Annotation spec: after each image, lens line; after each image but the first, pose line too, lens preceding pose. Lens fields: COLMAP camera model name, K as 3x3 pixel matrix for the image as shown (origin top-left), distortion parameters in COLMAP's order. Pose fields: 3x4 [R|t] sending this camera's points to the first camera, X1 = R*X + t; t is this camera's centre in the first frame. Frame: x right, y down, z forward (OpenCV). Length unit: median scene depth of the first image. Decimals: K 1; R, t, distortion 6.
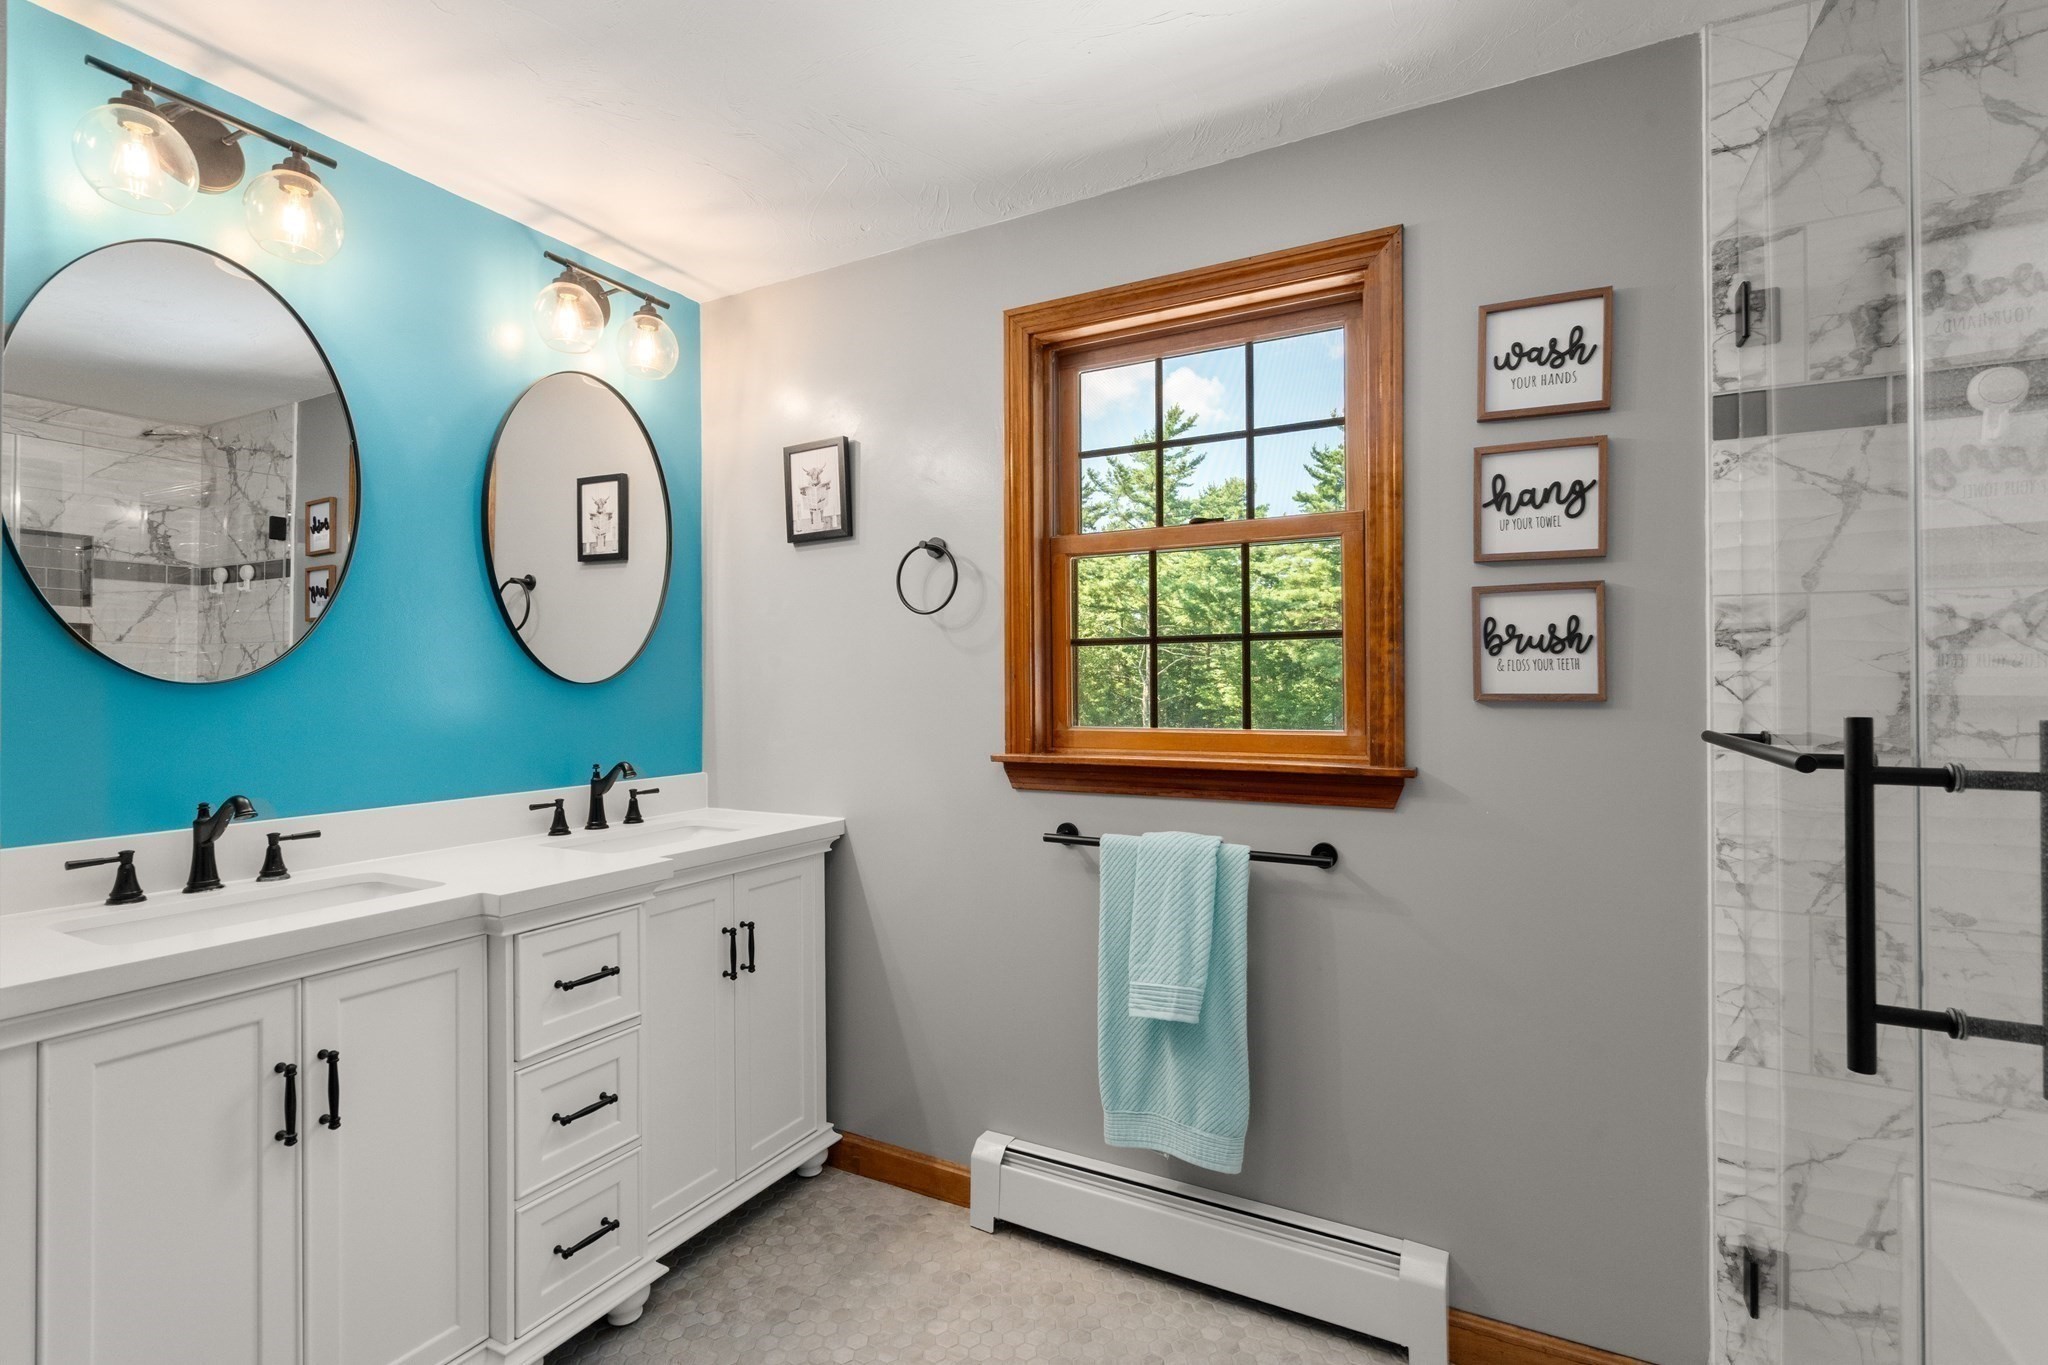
lens RADIAL K [[938.6, 0, 1023.5], [0, 938.6, 672.6], [0, 0, 1]] dist [0.000056, 0.001046]
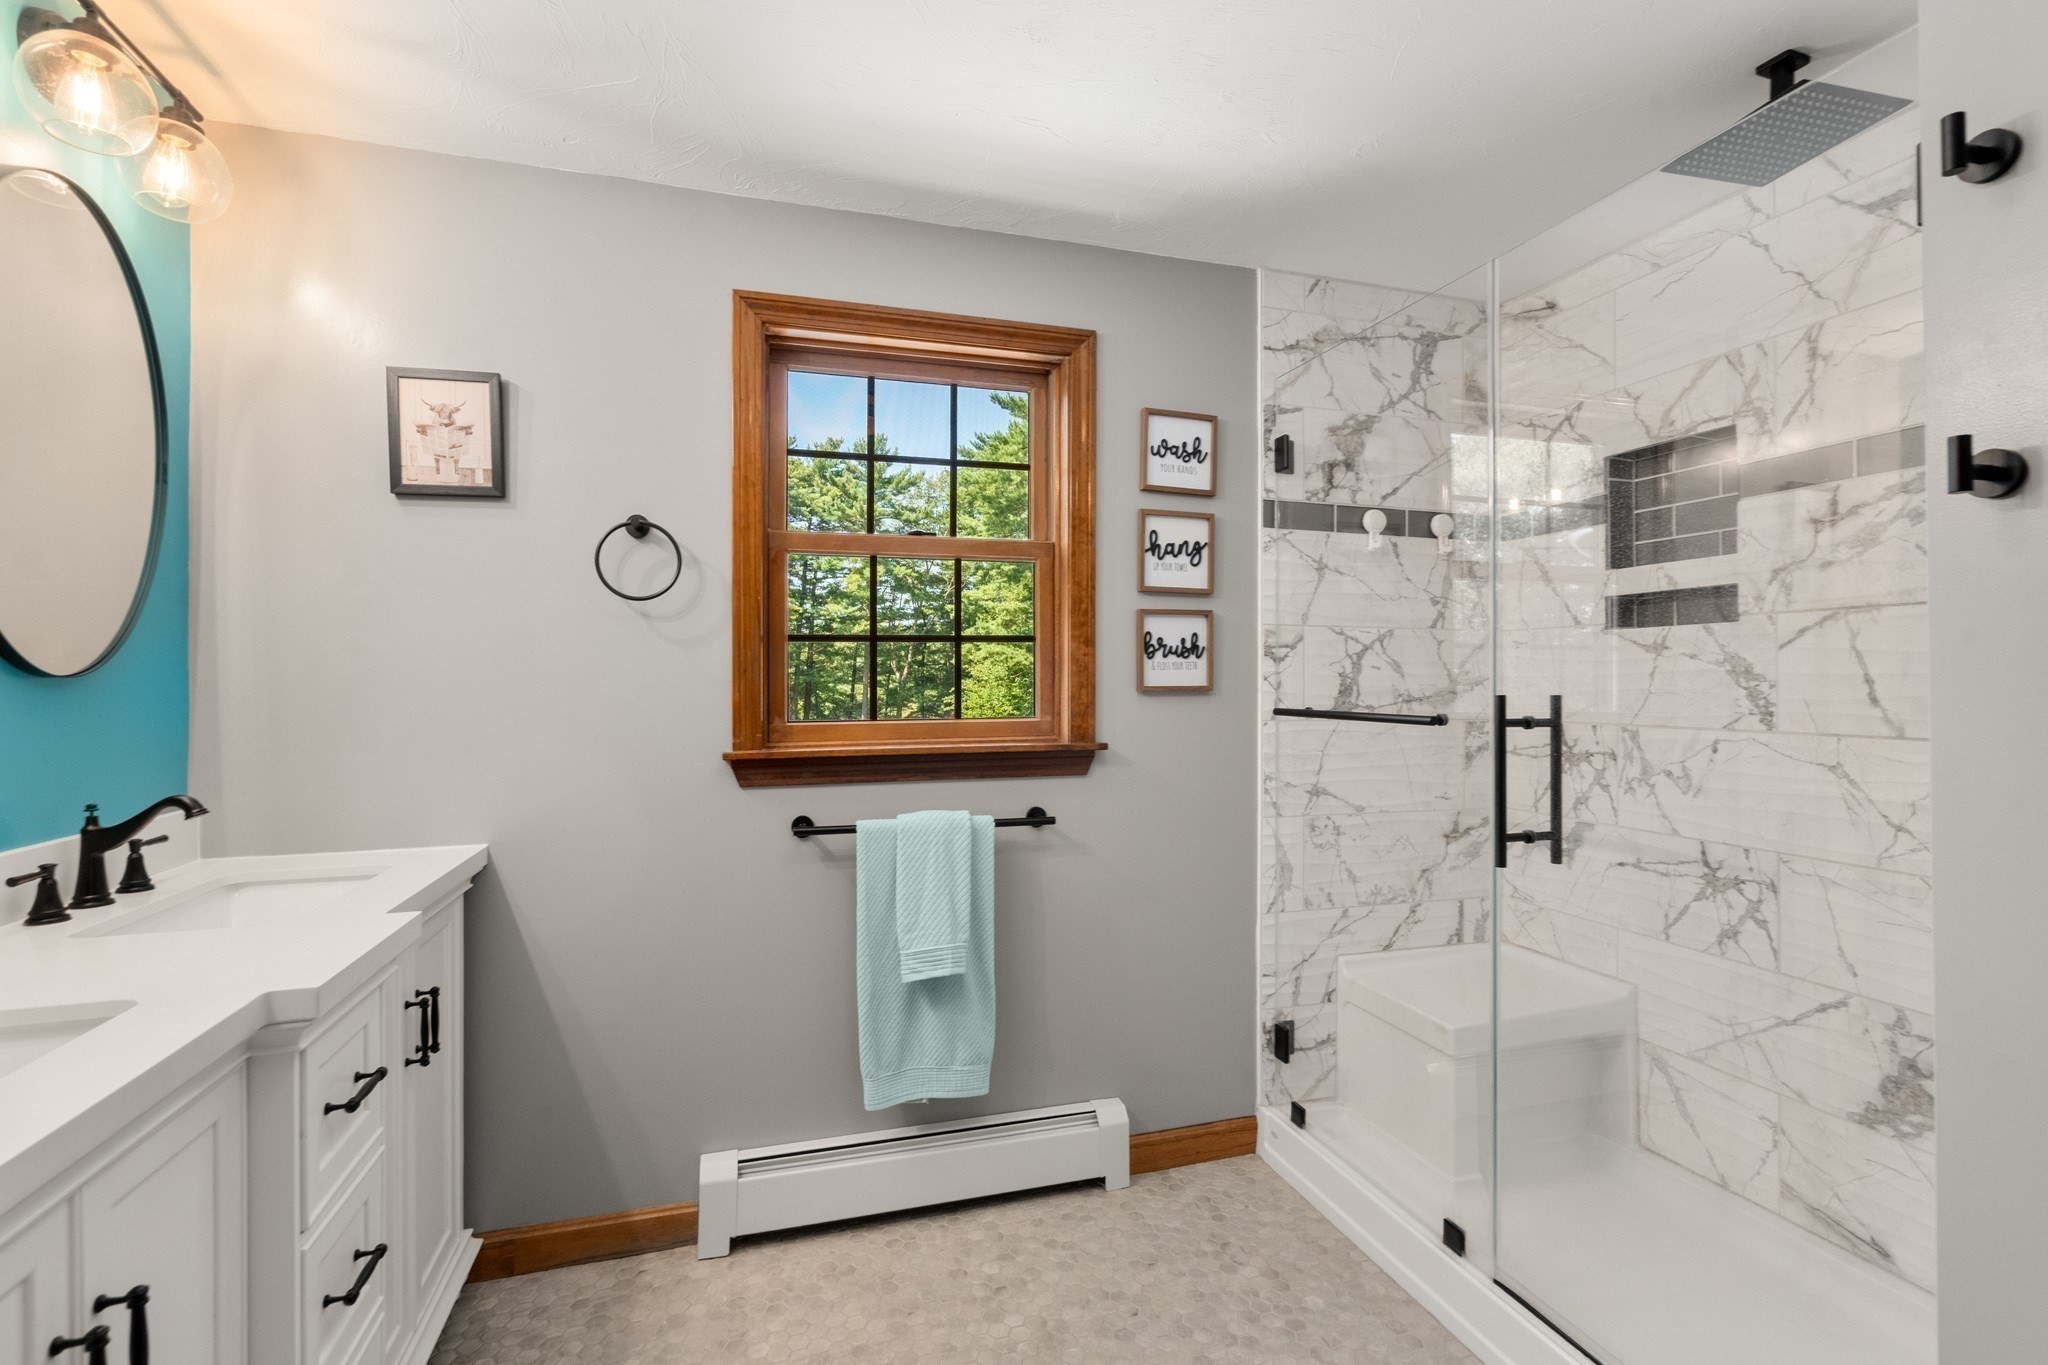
lens RADIAL K [[938.6, 0, 1023.5], [0, 938.6, 672.6], [0, 0, 1]] dist [0.000056, 0.001046]
pose [[0.703963, 0.007338, 0.710199, -0.627828], [-0.008135, 0.999964, -0.002268, 0.006990], [-0.710190, -0.004181, 0.703998, 0.147937]]
